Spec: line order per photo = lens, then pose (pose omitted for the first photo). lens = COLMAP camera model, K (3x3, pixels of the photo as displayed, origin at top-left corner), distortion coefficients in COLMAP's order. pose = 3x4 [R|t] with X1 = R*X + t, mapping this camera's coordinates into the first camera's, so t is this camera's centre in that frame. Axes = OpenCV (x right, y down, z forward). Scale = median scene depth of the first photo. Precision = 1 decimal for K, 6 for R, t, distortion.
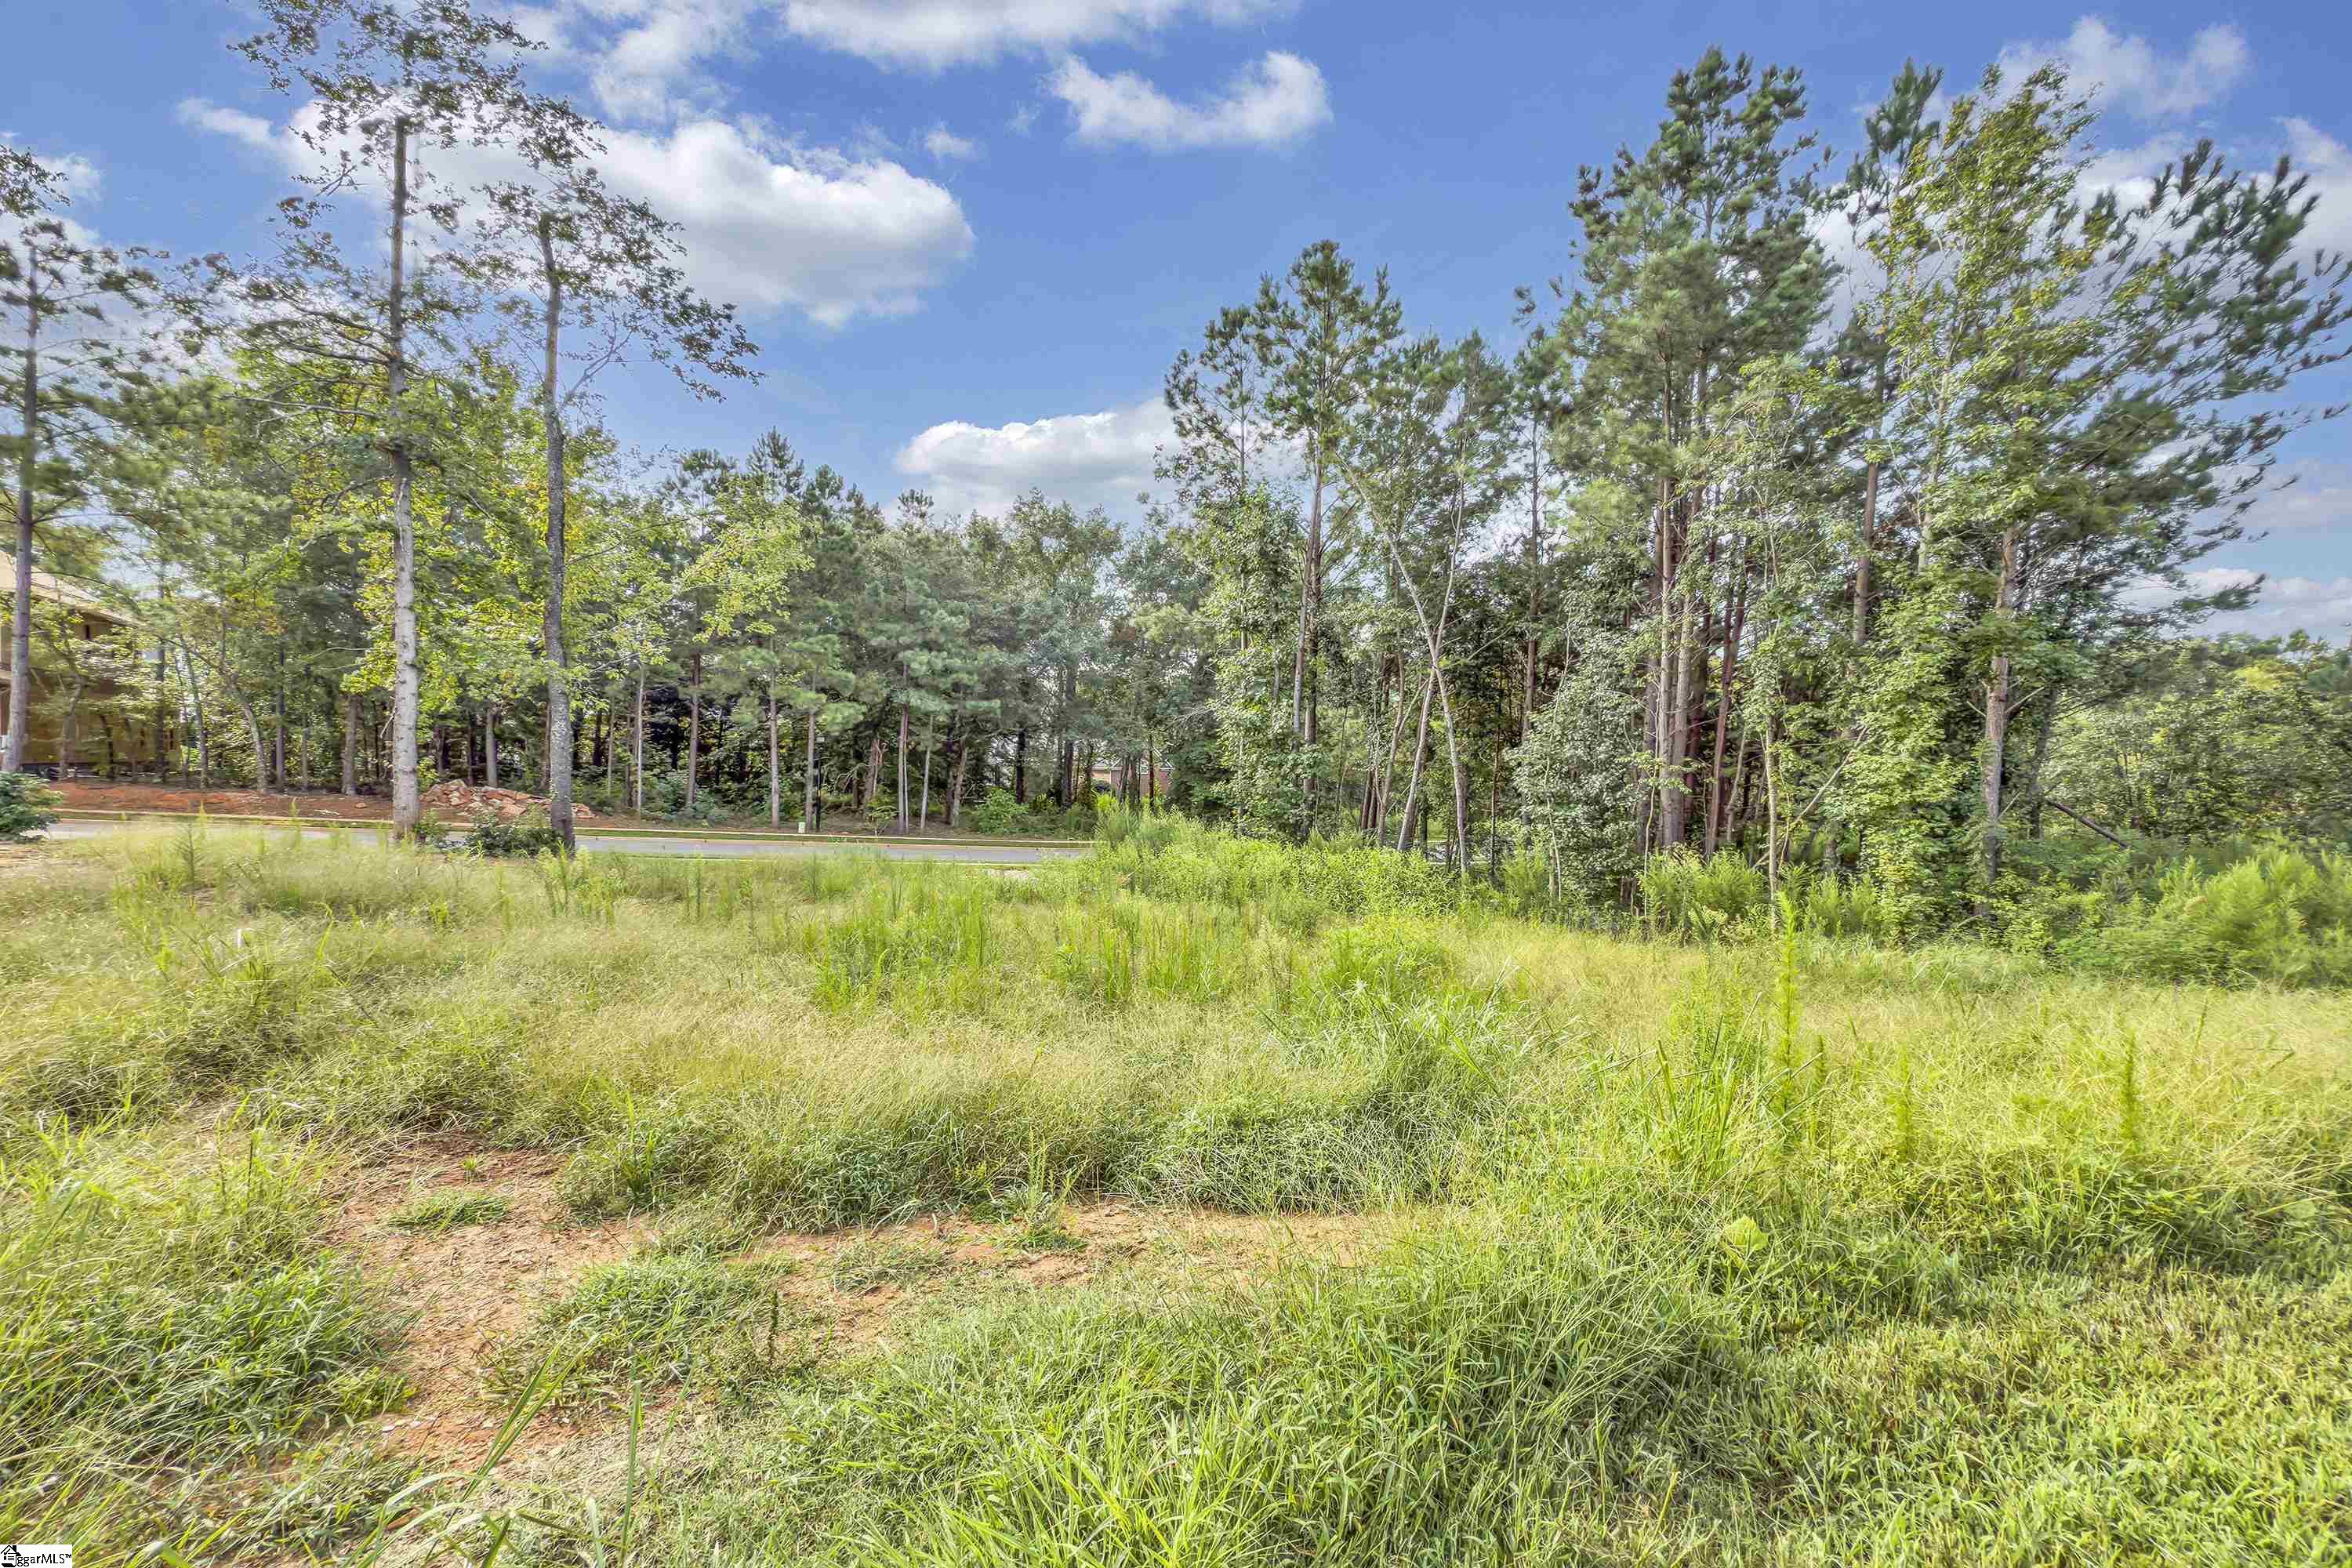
lens RADIAL K [[941.0, 0, 1176.0], [0, 941.0, 784.0], [0, 0, 1]] dist [-0.000252, -0.000130]
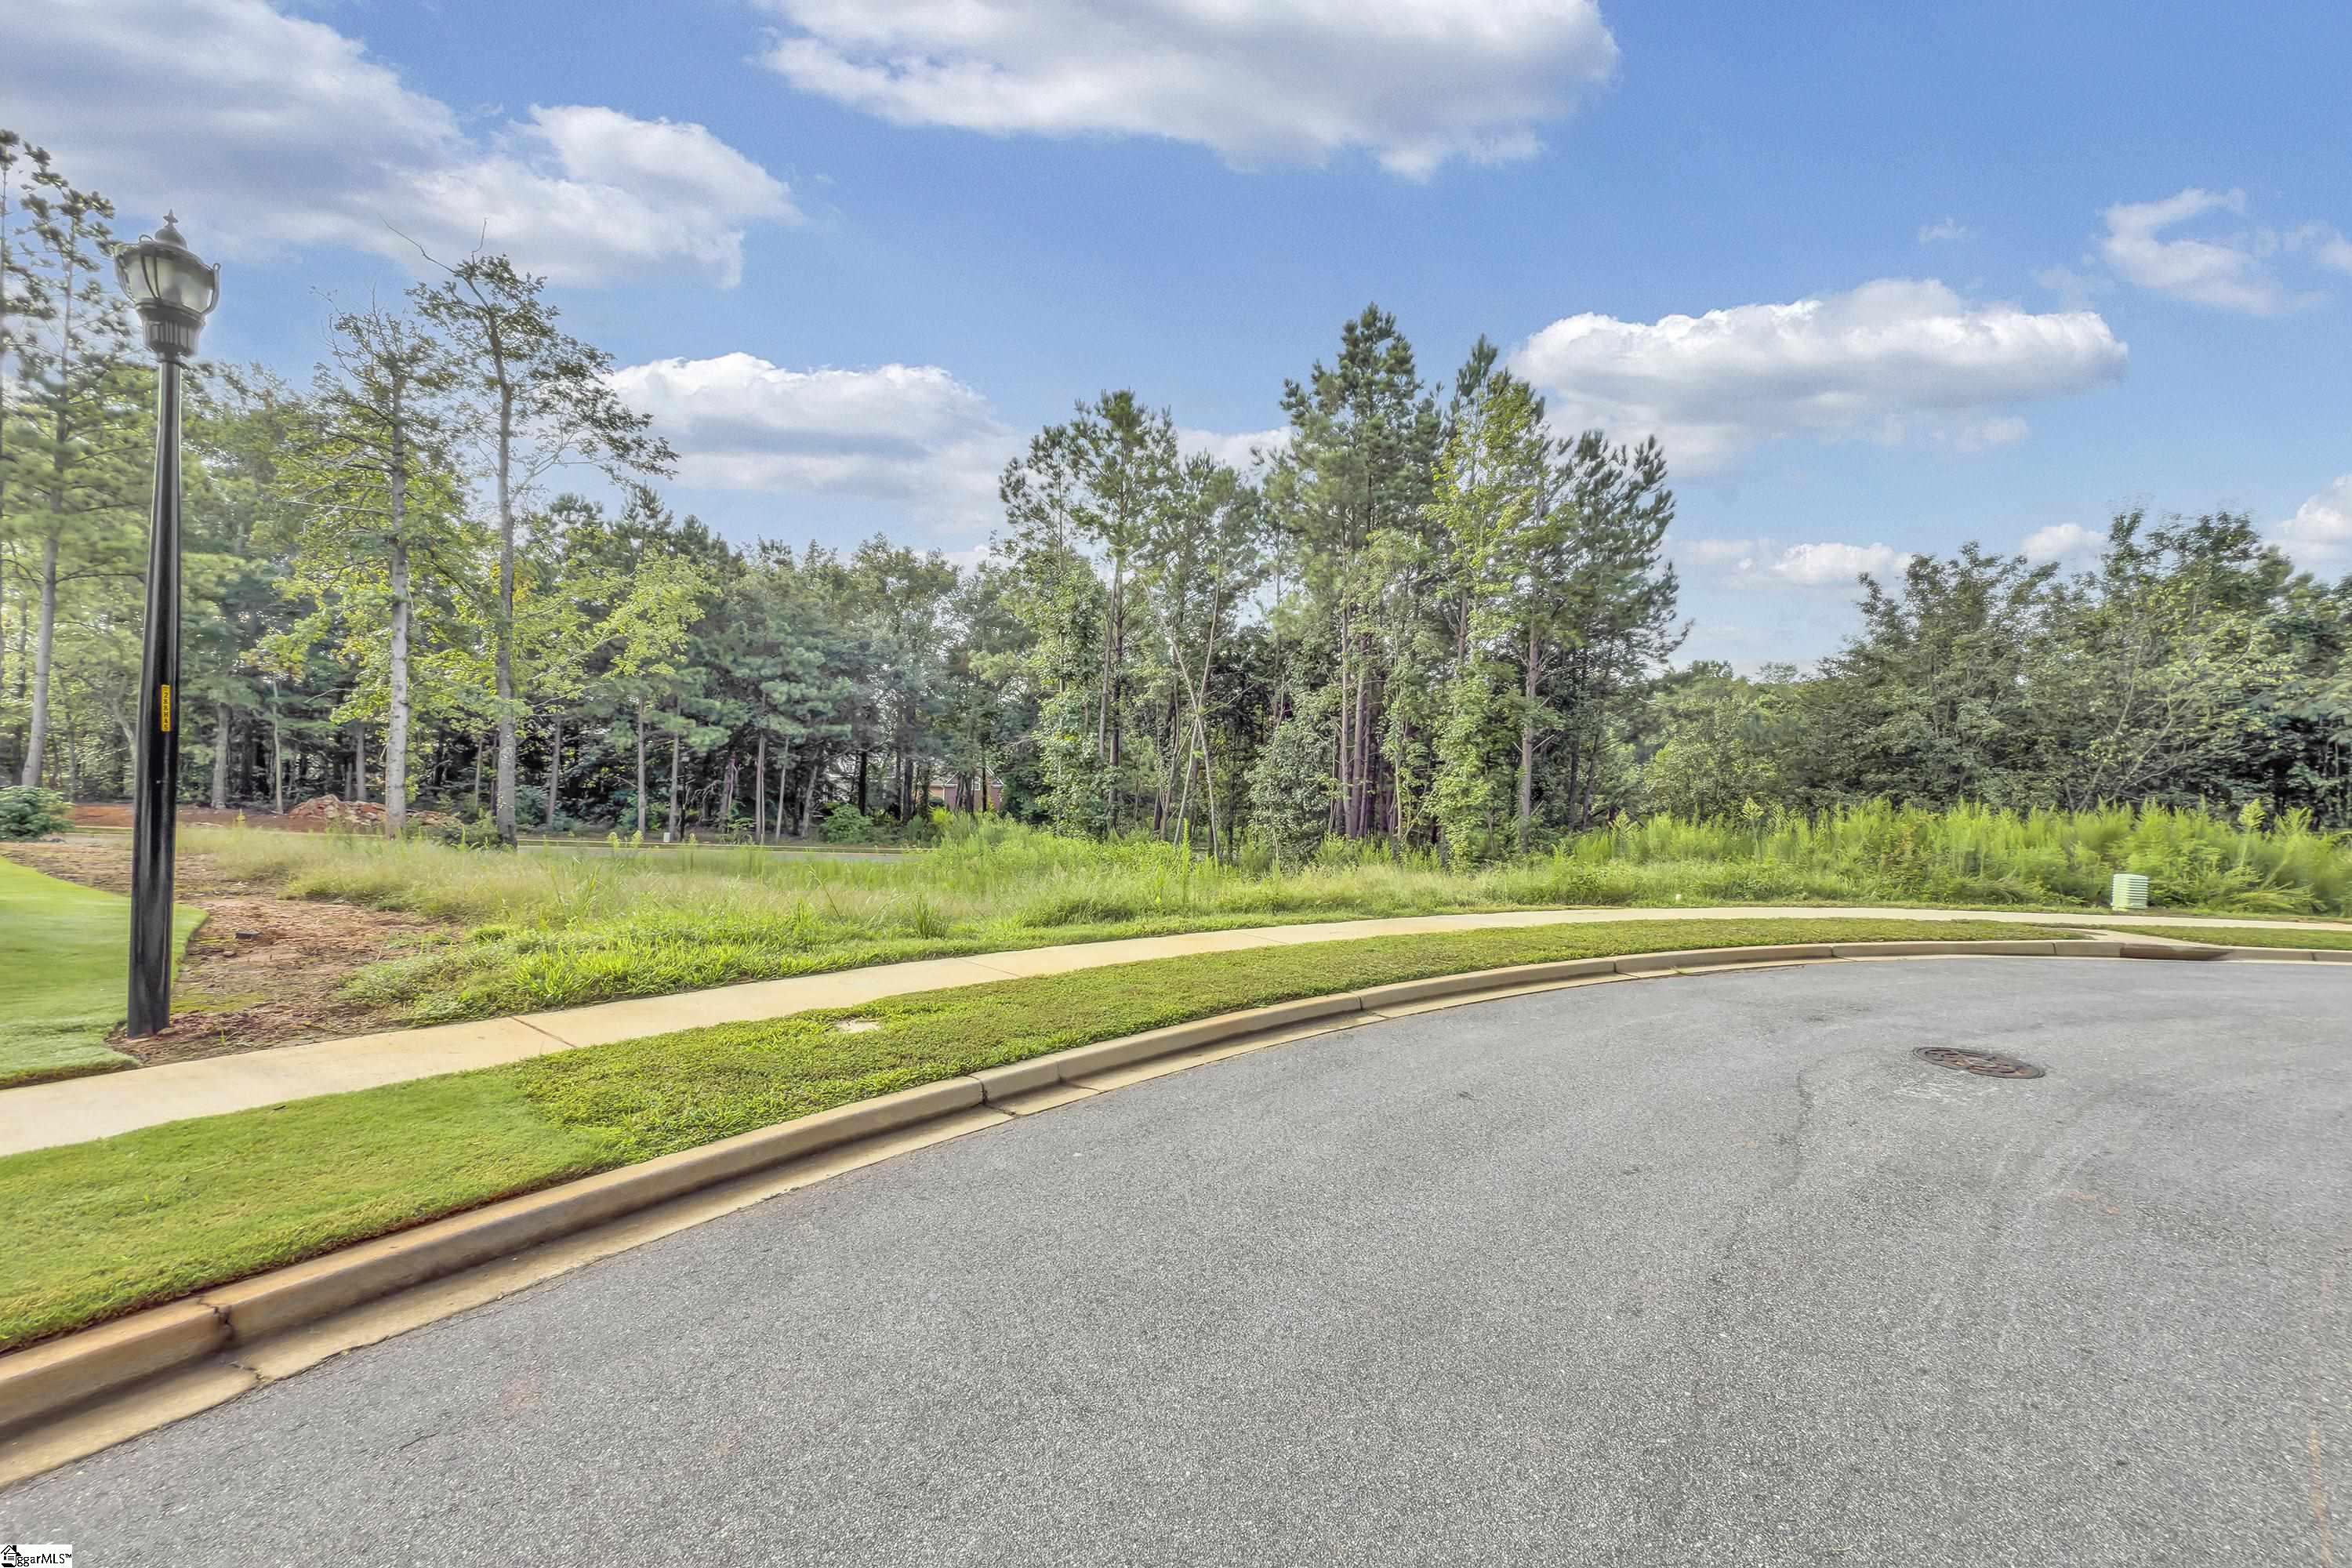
lens RADIAL K [[941.0, 0, 1176.0], [0, 941.0, 784.0], [0, 0, 1]] dist [-0.000252, -0.000130]
pose [[0.984171, 0.000773, 0.177220, -0.001840], [0.002478, 0.999833, -0.018125, 0.005855], [-0.177204, 0.018277, 0.984004, -0.276504]]
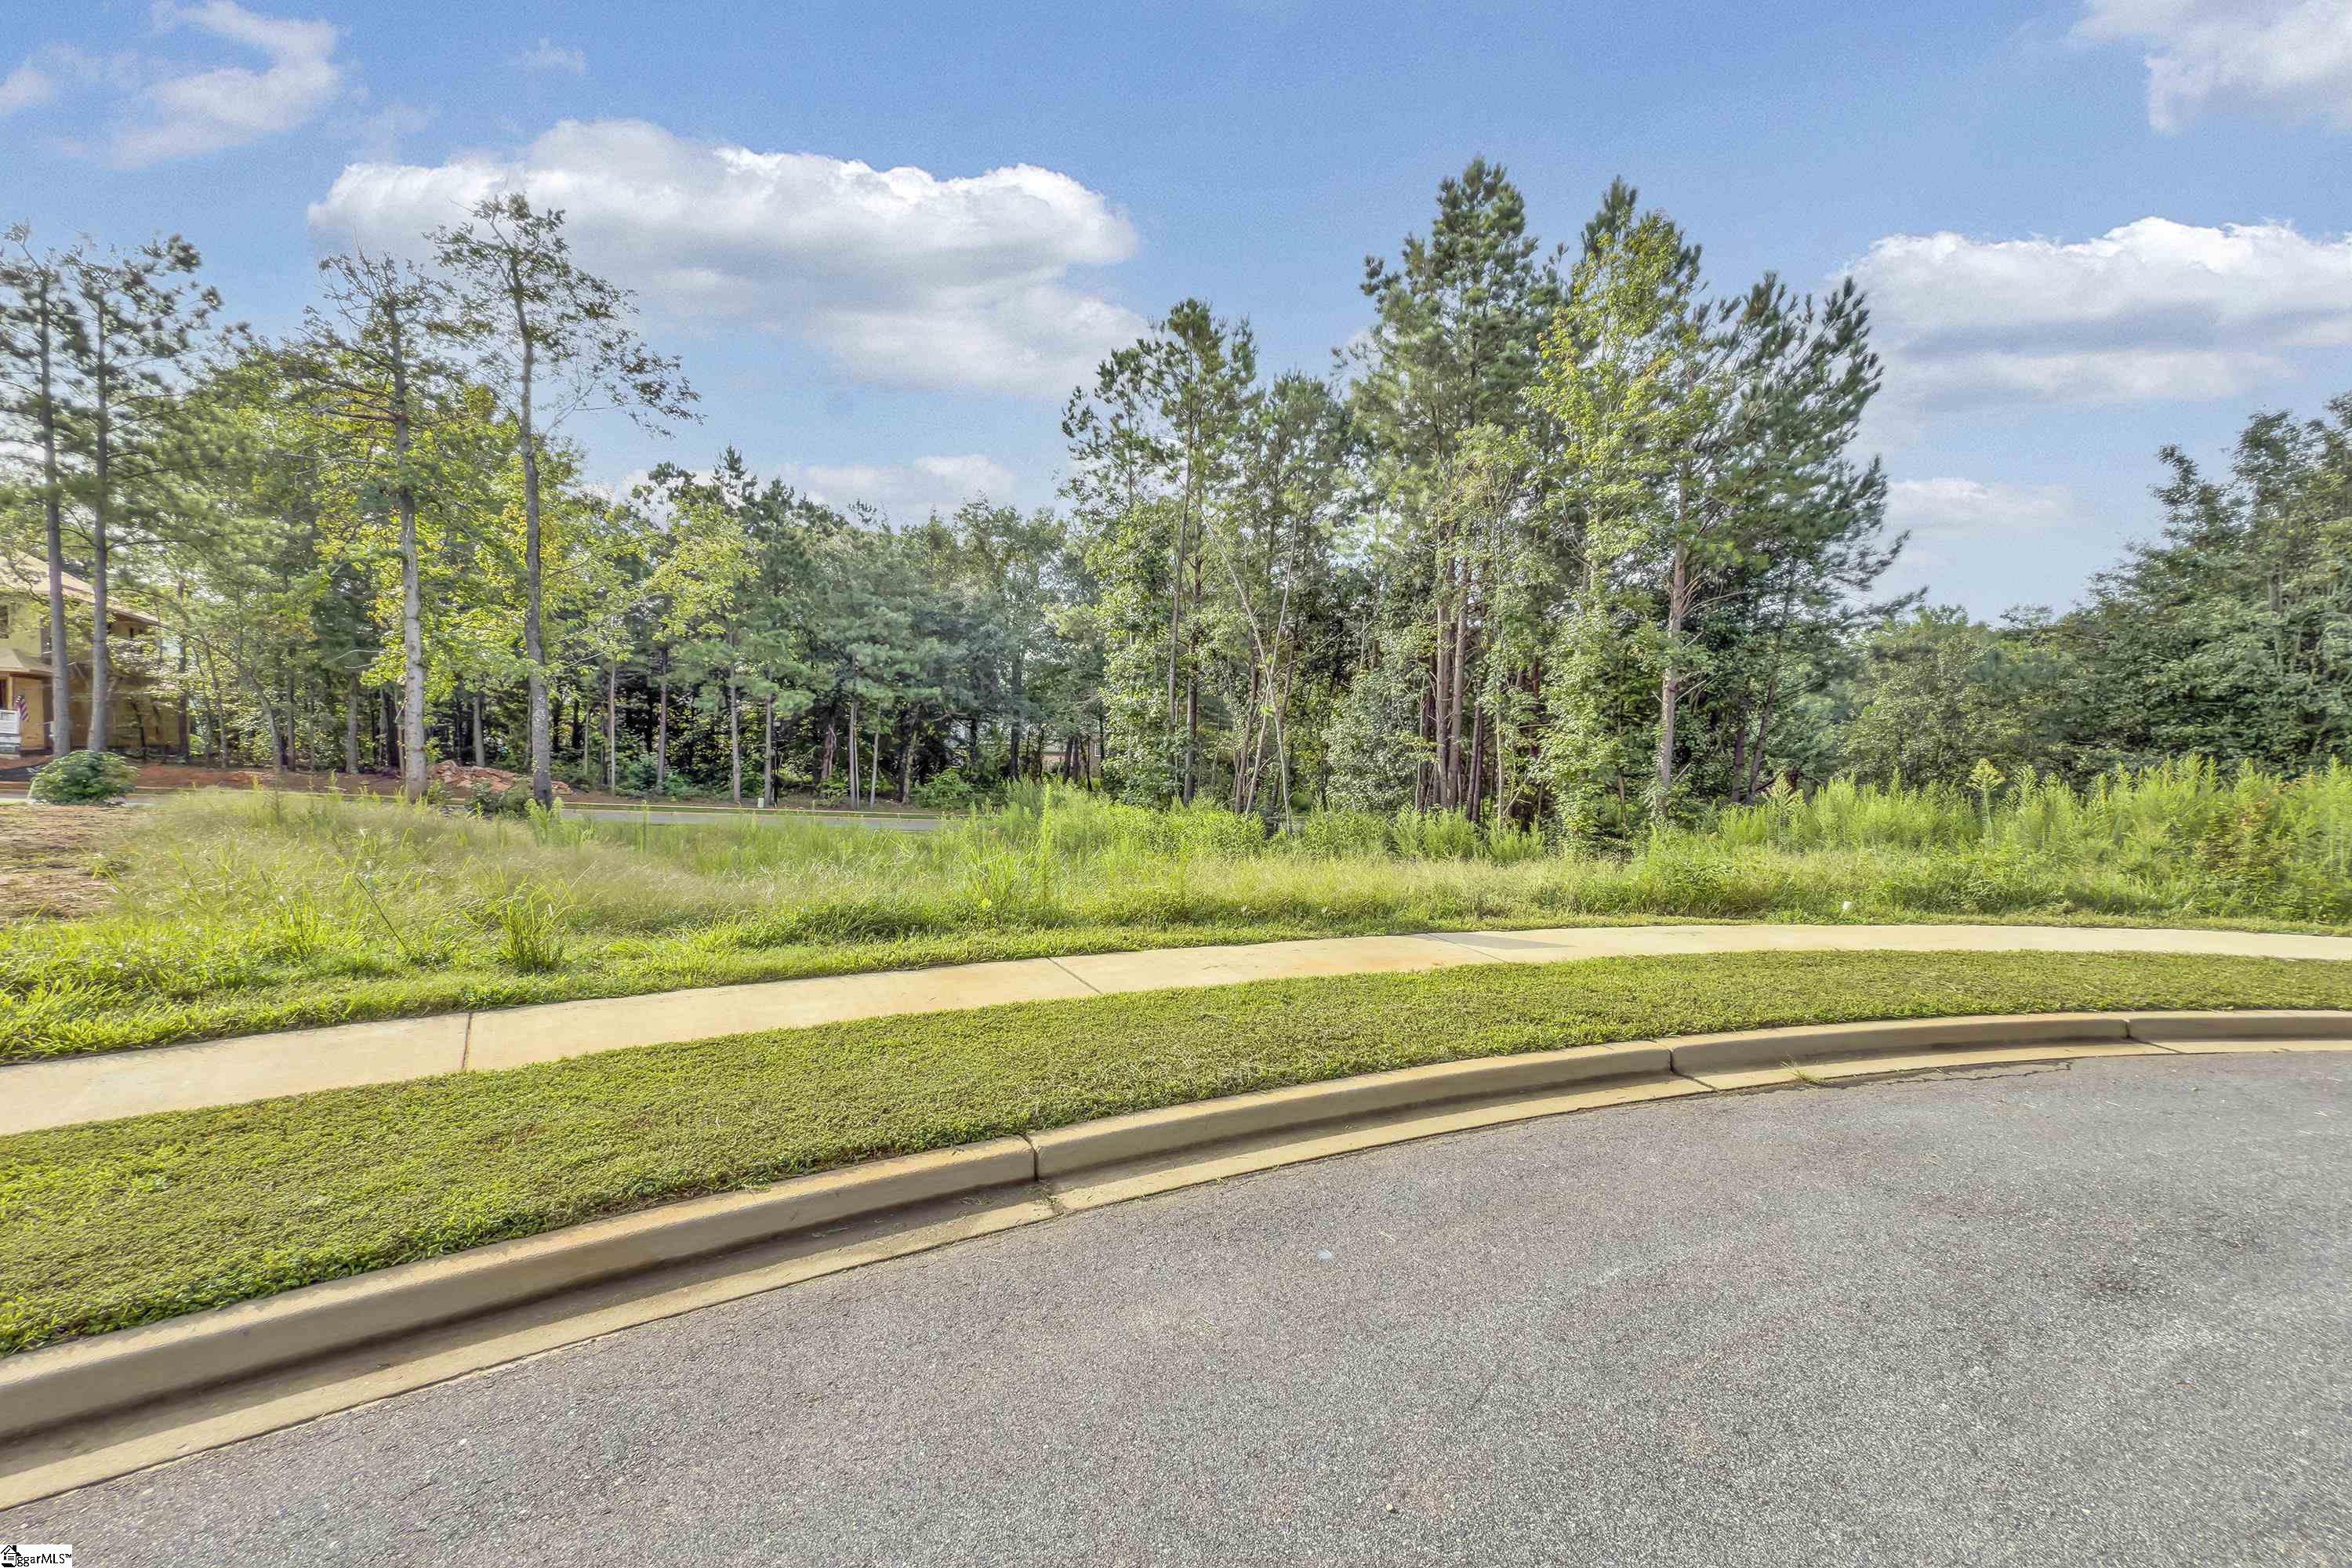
lens RADIAL K [[939.1, 0, 1175.1], [0, 939.1, 788.7], [0, 0, 1]] dist [0.000715, -0.000376]
pose [[0.999905, -0.003475, 0.013341, 0.105475], [0.003177, 0.999747, 0.022266, 0.008468], [-0.013415, -0.022221, 0.999663, -0.160059]]
